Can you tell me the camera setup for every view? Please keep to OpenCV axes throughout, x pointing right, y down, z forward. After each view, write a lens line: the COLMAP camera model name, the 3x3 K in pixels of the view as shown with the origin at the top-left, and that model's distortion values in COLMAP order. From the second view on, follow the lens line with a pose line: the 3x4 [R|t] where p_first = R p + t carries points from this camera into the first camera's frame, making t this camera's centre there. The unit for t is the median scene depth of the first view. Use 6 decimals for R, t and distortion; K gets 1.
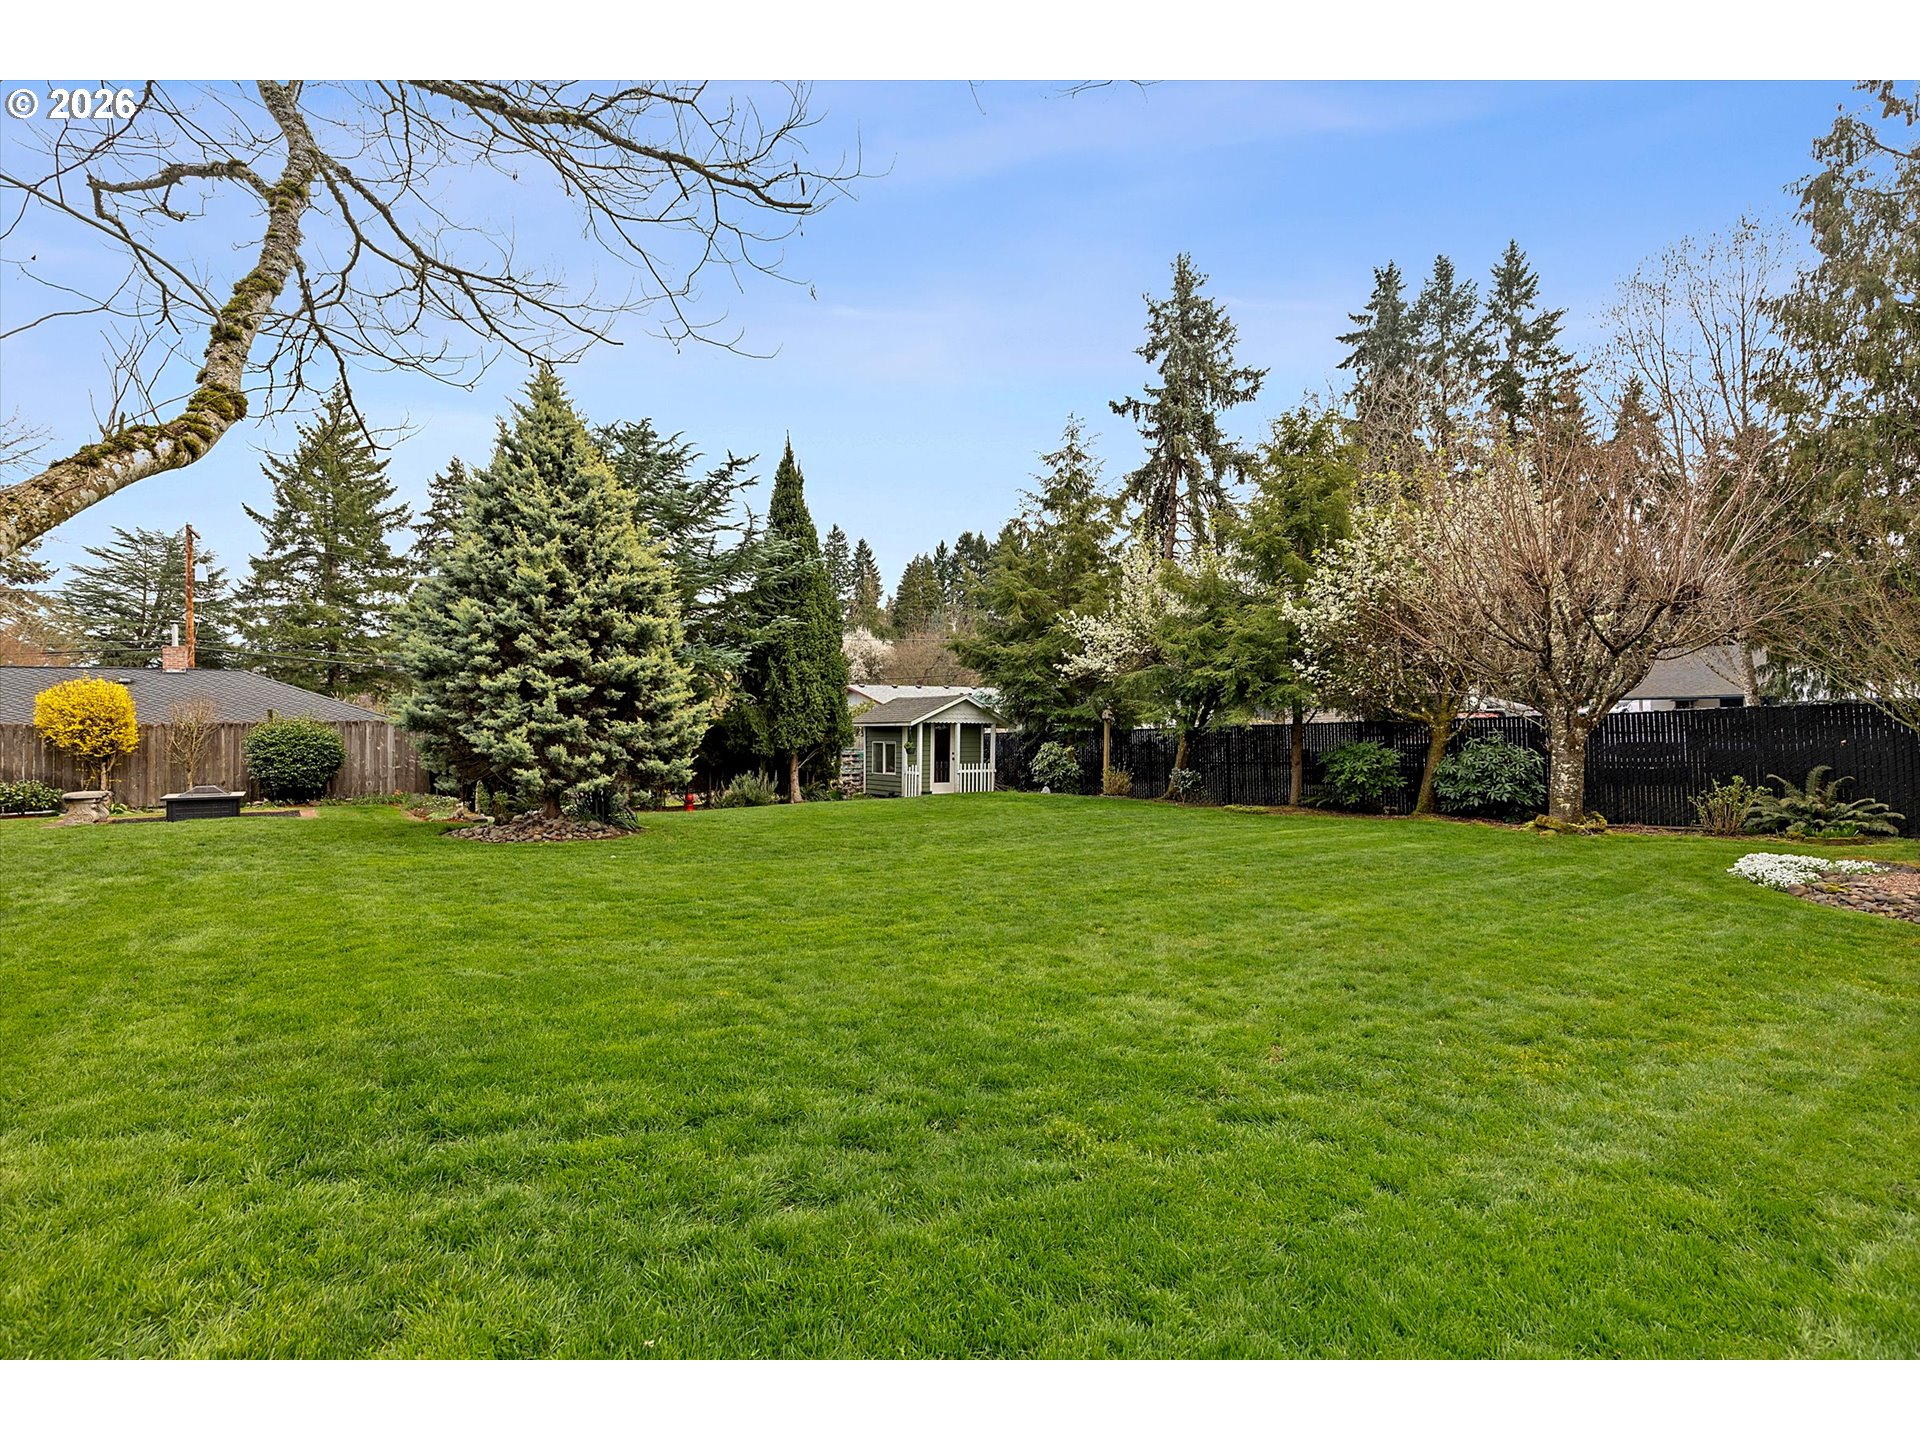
lens RADIAL K [[911.4, 0, 951.0], [0, 911.4, 724.9], [0, 0, 1]] dist [-0.002860, -0.000813]
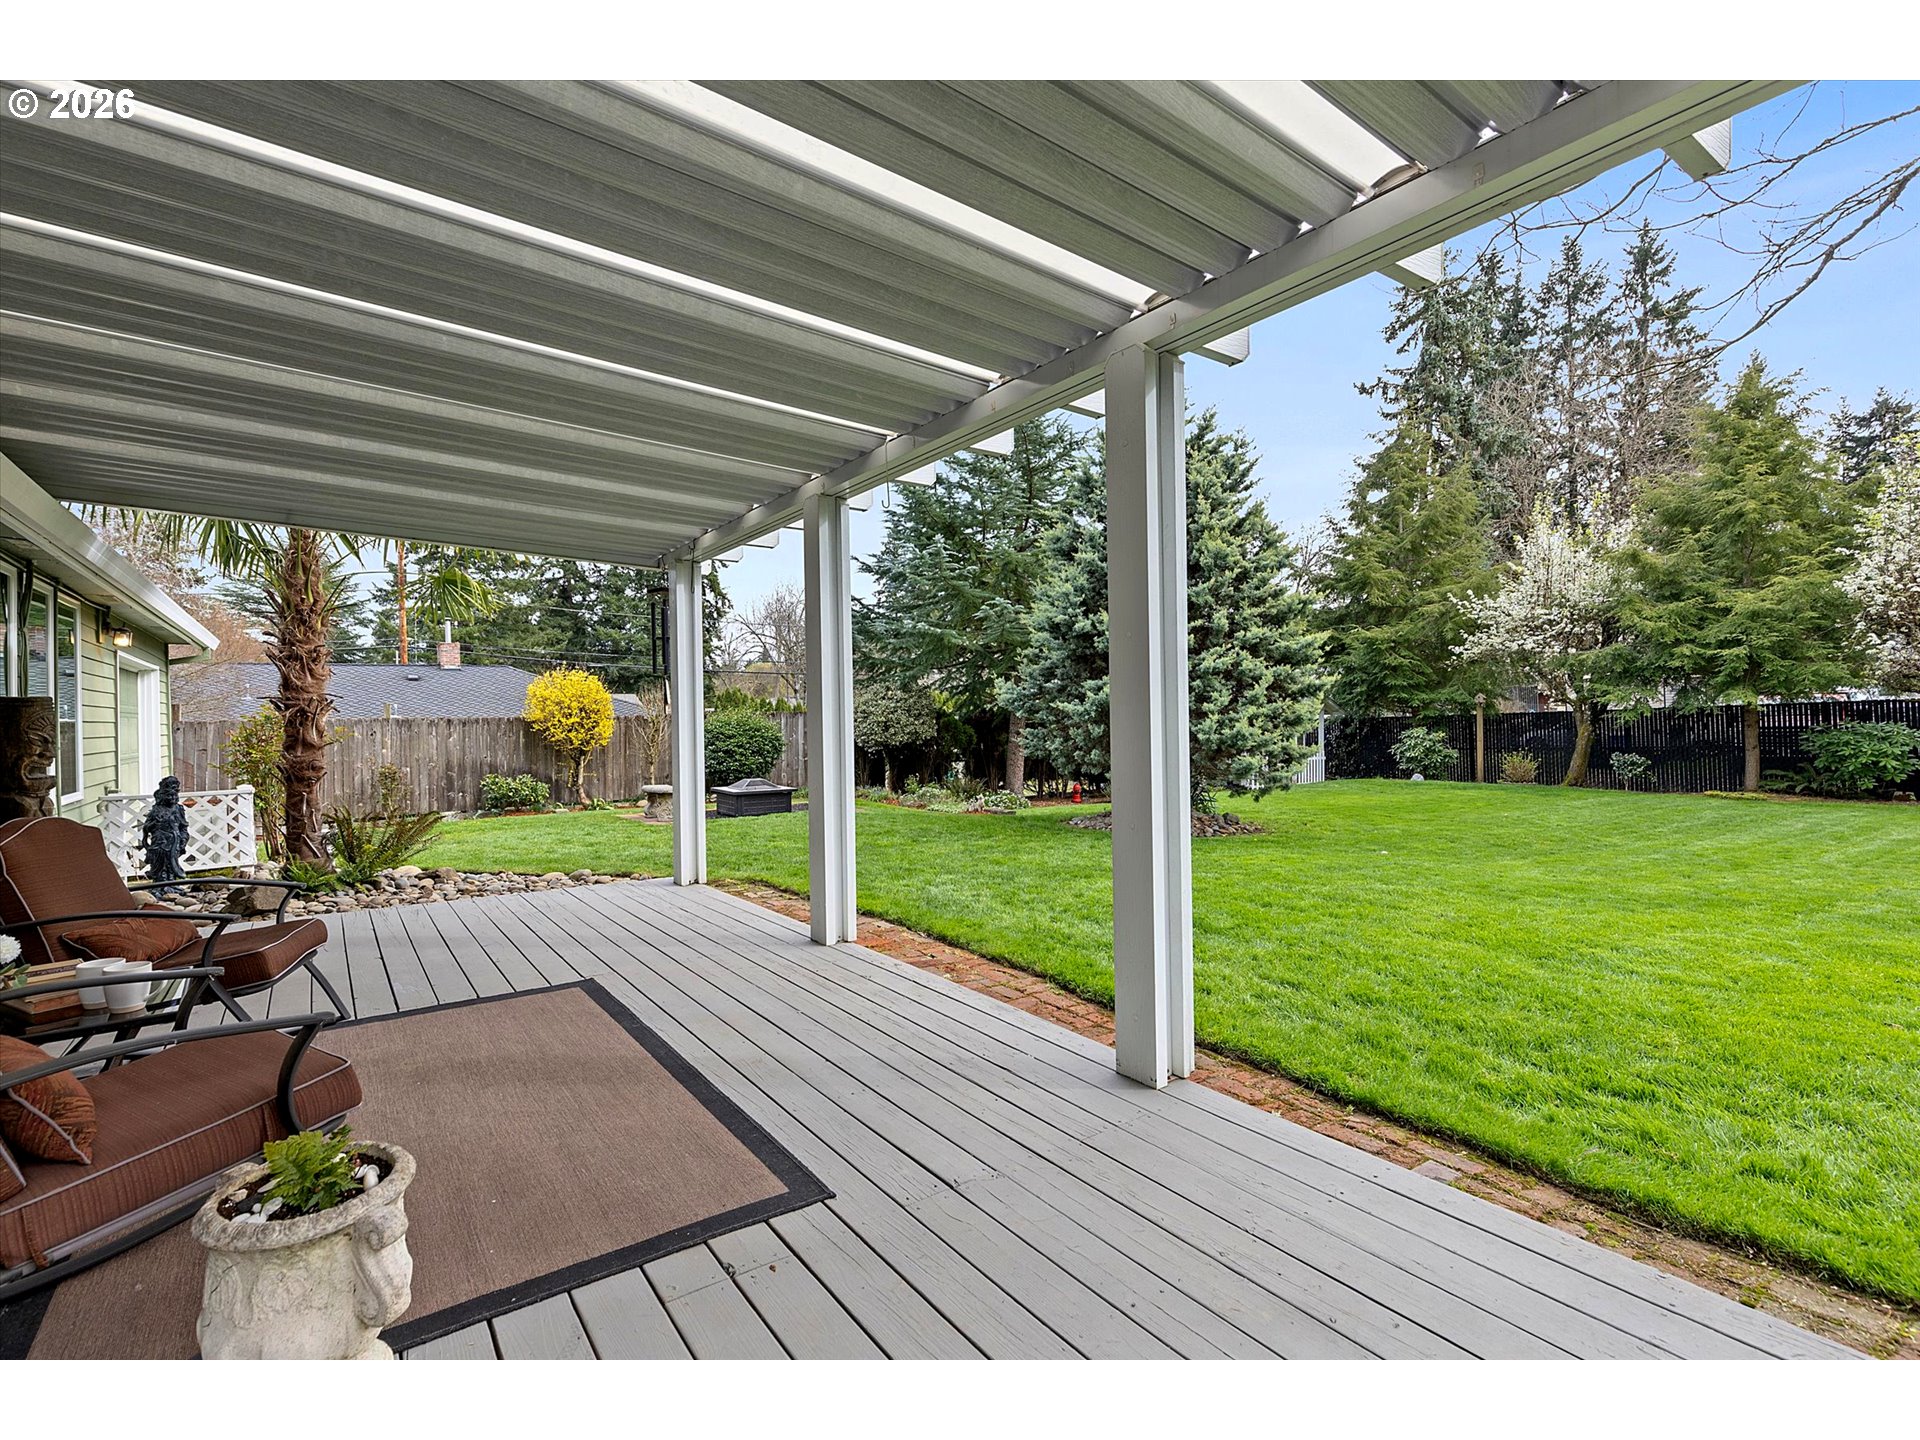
lens RADIAL K [[884.8, 0, 941.6], [0, 884.8, 718.1], [0, 0, 1]] dist [0.001390, 0.000487]
pose [[0.999426, -0.010802, -0.032103, -0.163175], [0.010825, 0.999941, 0.000551, 0.001281], [0.032095, -0.000898, 0.999484, 0.019403]]
